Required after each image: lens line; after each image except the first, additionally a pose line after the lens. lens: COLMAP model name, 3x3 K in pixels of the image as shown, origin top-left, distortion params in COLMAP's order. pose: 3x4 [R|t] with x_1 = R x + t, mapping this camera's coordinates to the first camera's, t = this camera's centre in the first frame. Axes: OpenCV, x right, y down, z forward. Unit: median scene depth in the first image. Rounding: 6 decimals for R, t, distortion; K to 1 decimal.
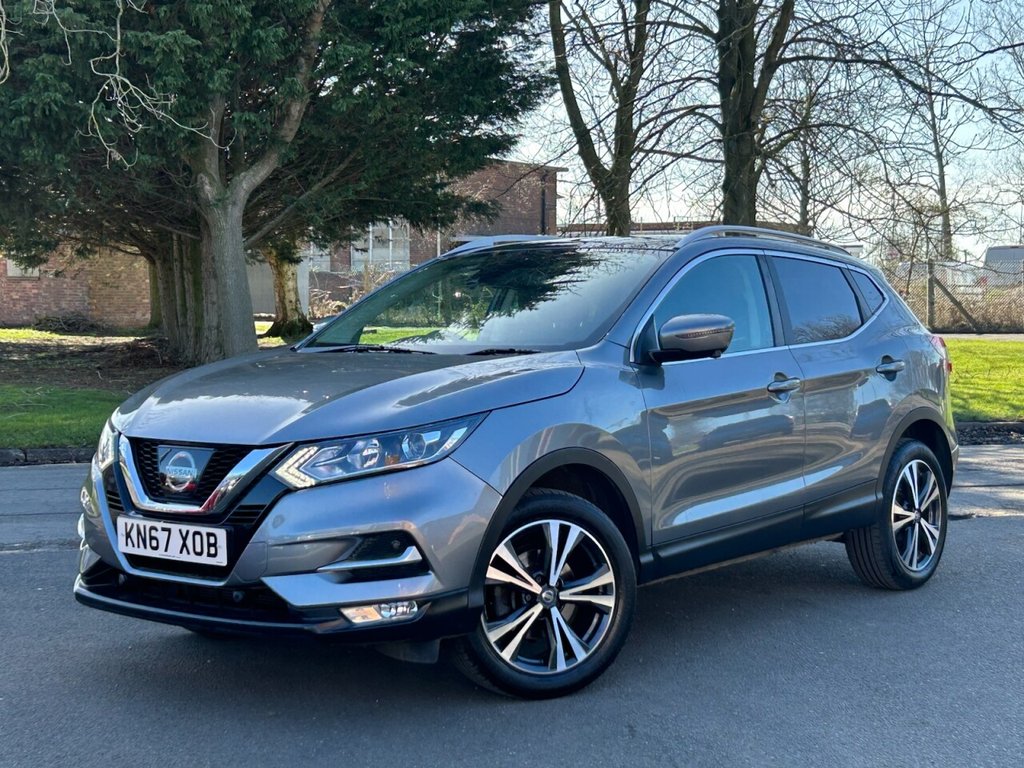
lens RADIAL K [[1631.3, 0, 512.0], [0, 1631.3, 384.0], [0, 0, 1]] dist [0.253401, -1.040207]
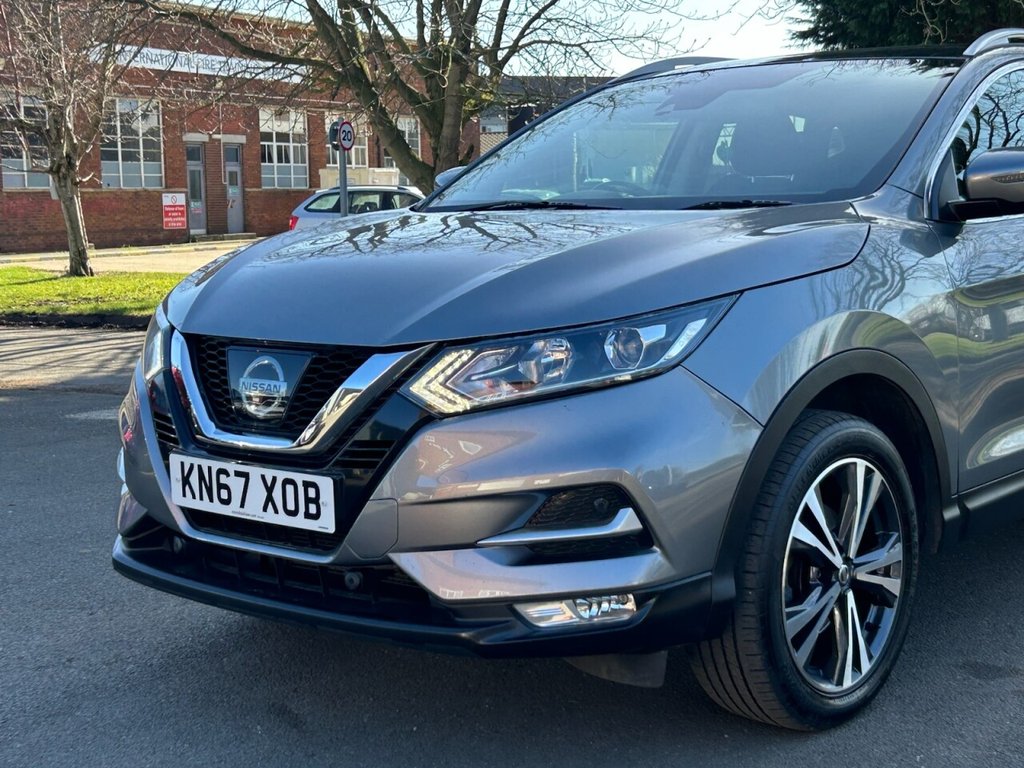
lens RADIAL K [[1631.3, 0, 512.0], [0, 1631.3, 384.0], [0, 0, 1]] dist [0.253401, -1.040207]
pose [[0.998959, -0.001448, -0.045586, -0.073867], [0.004486, 0.997769, 0.066605, 0.009362], [0.045388, -0.066740, 0.996738, 0.362226]]
